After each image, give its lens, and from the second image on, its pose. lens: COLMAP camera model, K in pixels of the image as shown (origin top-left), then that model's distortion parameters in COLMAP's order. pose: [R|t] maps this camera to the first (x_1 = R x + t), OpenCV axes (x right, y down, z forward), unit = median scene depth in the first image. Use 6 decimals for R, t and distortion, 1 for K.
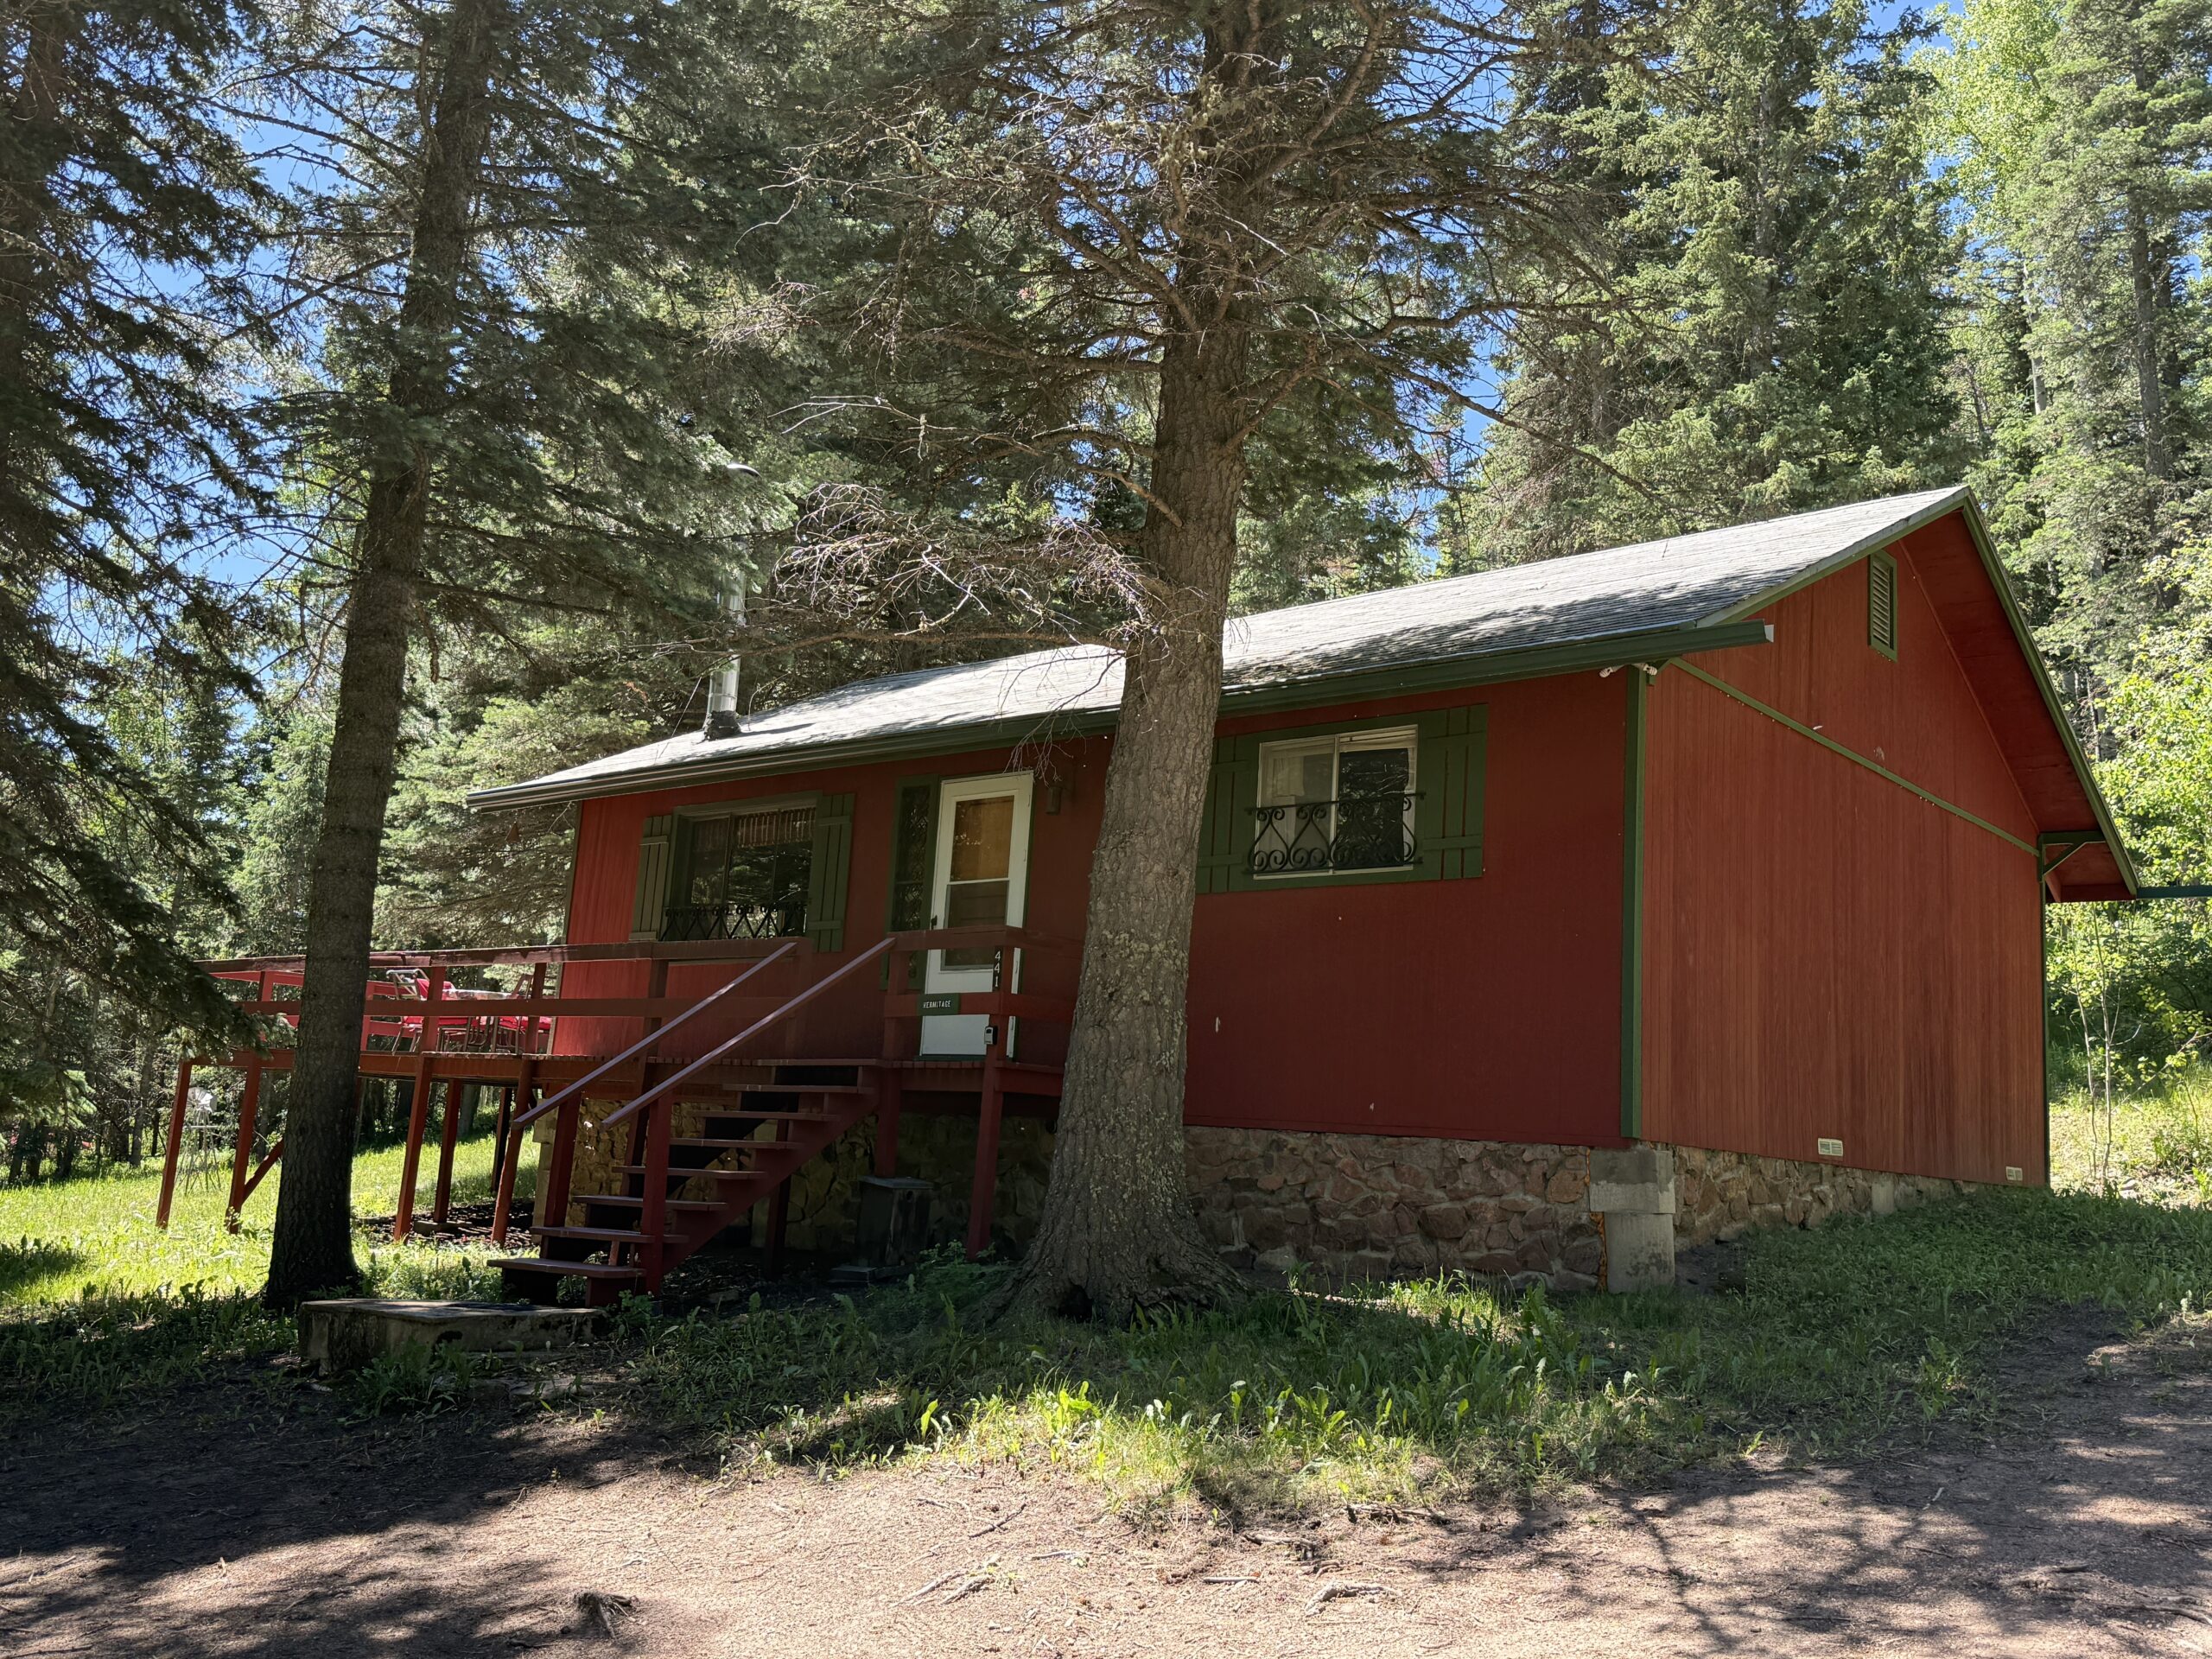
lens RADIAL K [[1963.8, 0, 1106.0], [0, 1963.8, 829.5], [0, 0, 1]] dist [0.076800, 0.005030]
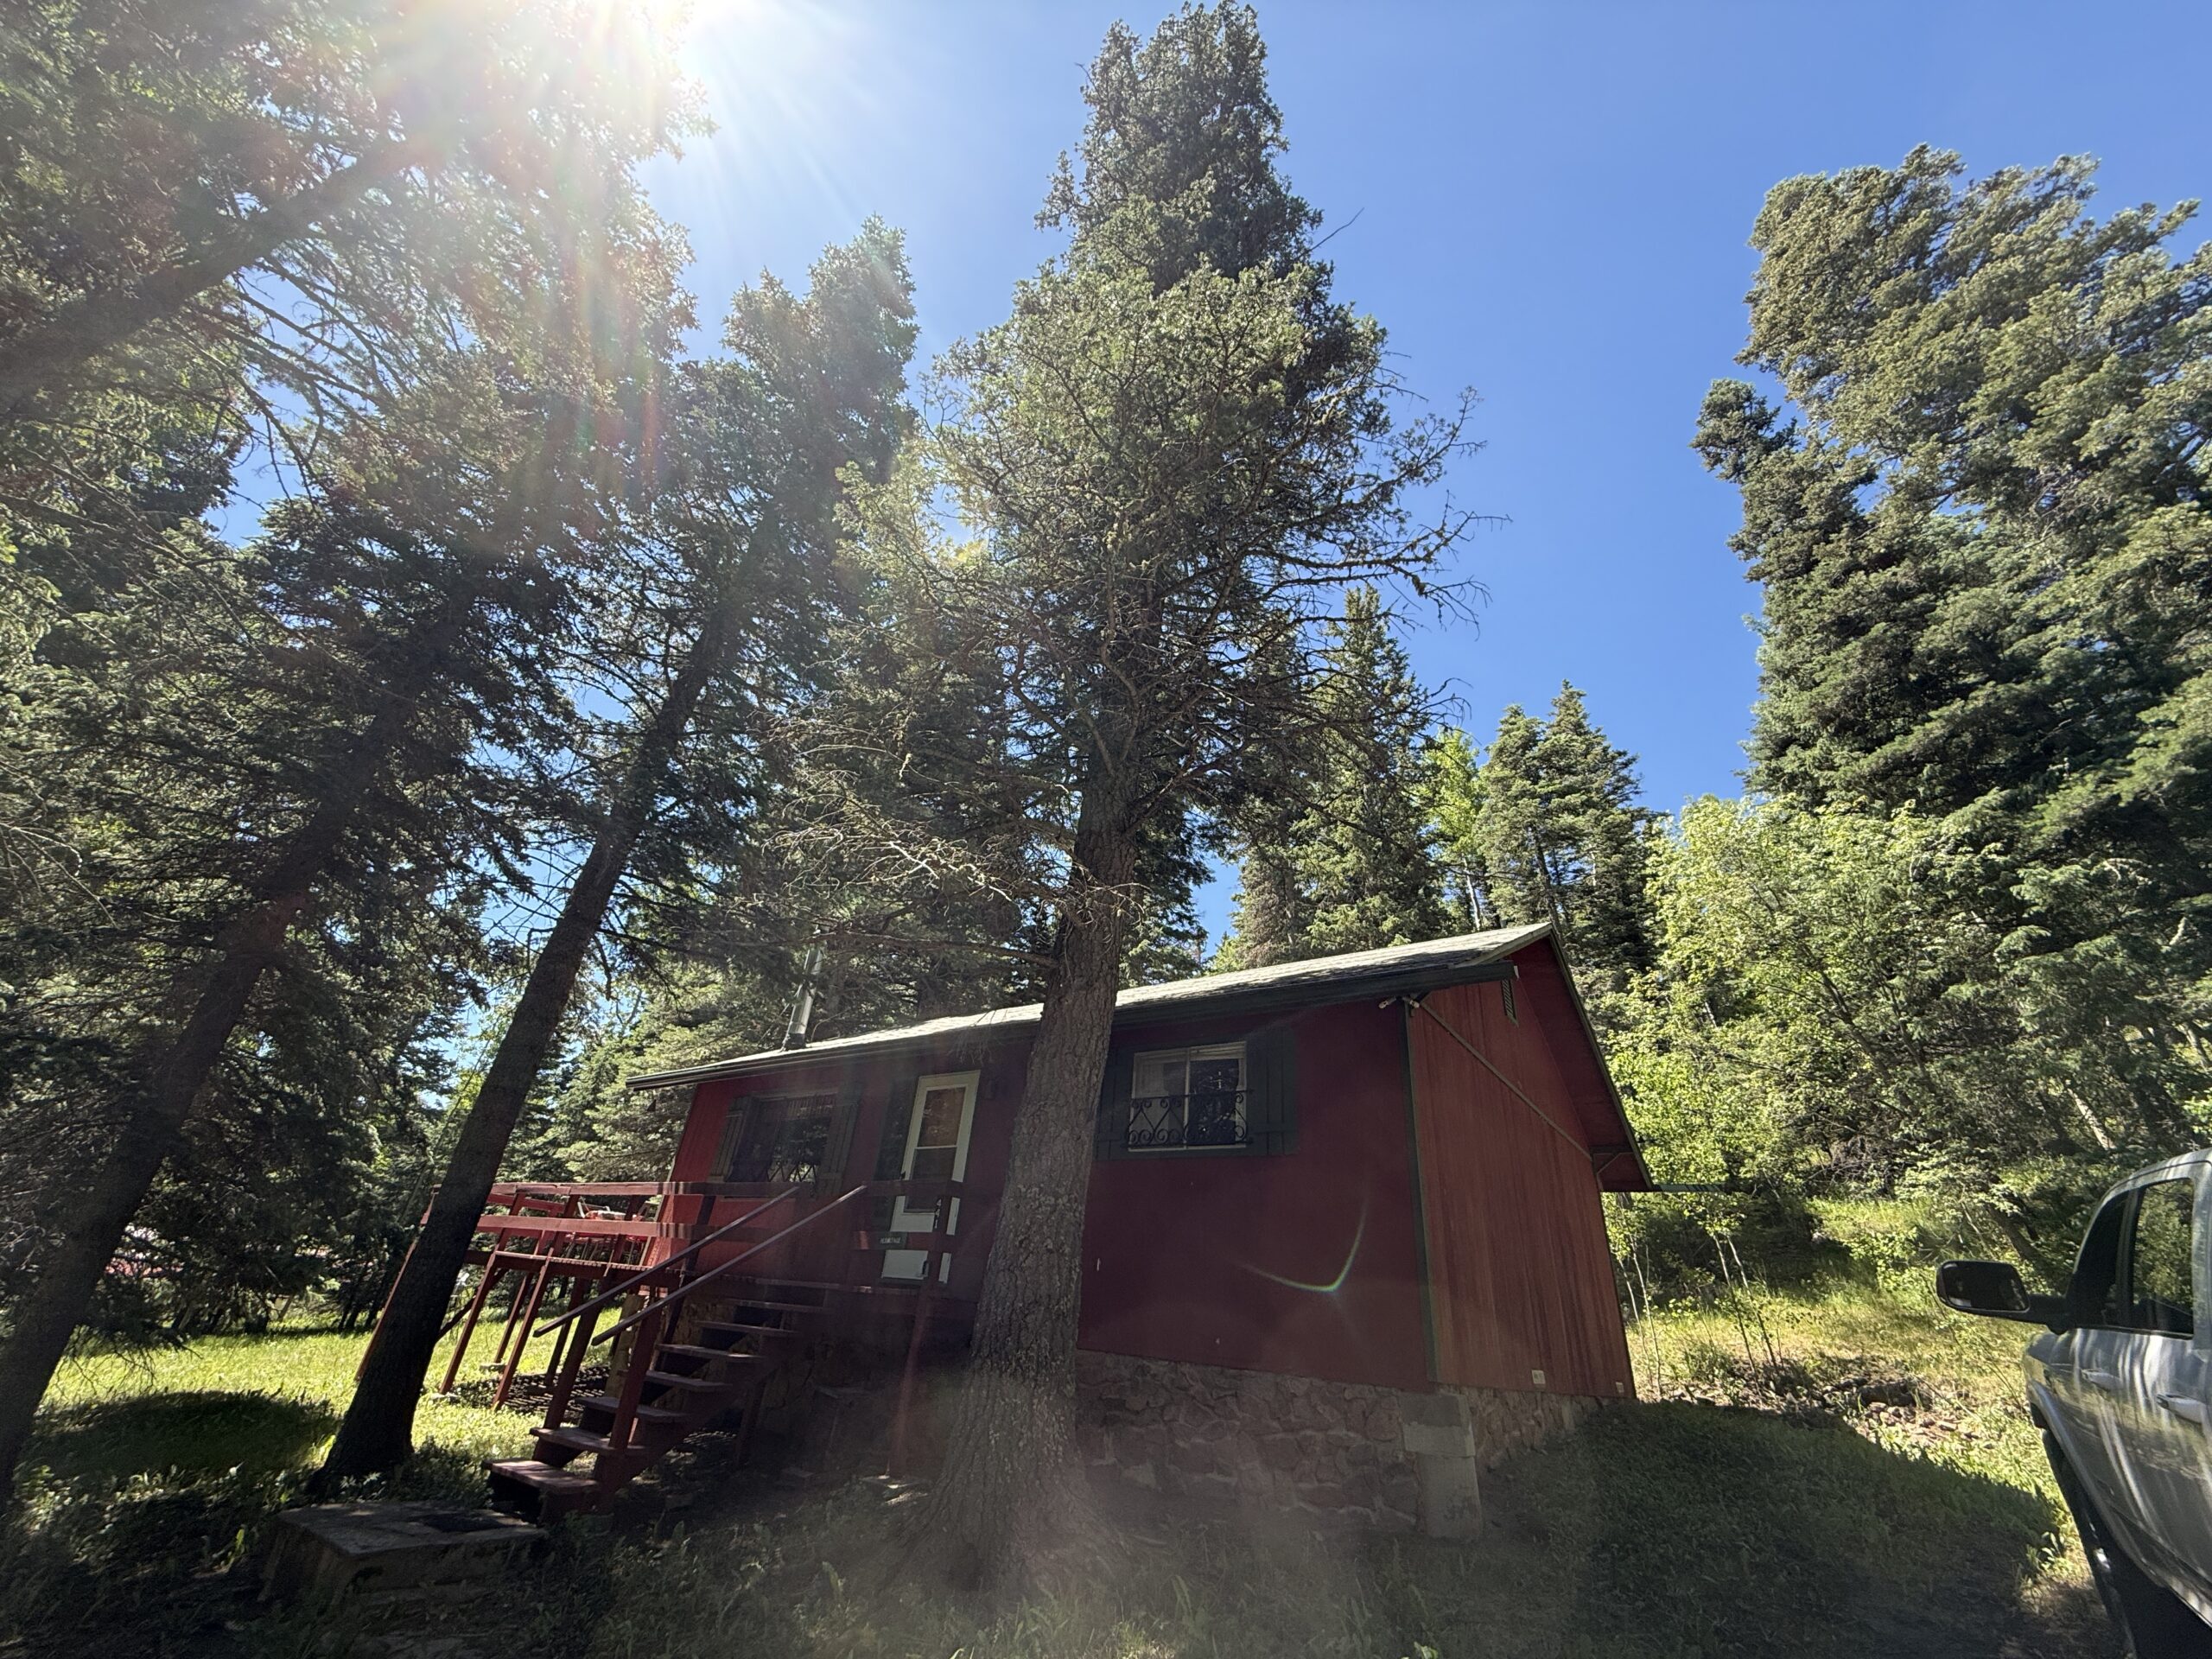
lens RADIAL K [[882.3, 0, 1106.0], [0, 882.3, 829.5], [0, 0, 1]] dist [0.000414, 0.000506]
pose [[0.995493, 0.066903, 0.067217, 0.000899], [-0.040701, 0.941561, -0.334375, 0.020263], [-0.085659, 0.330132, 0.940040, 0.331752]]
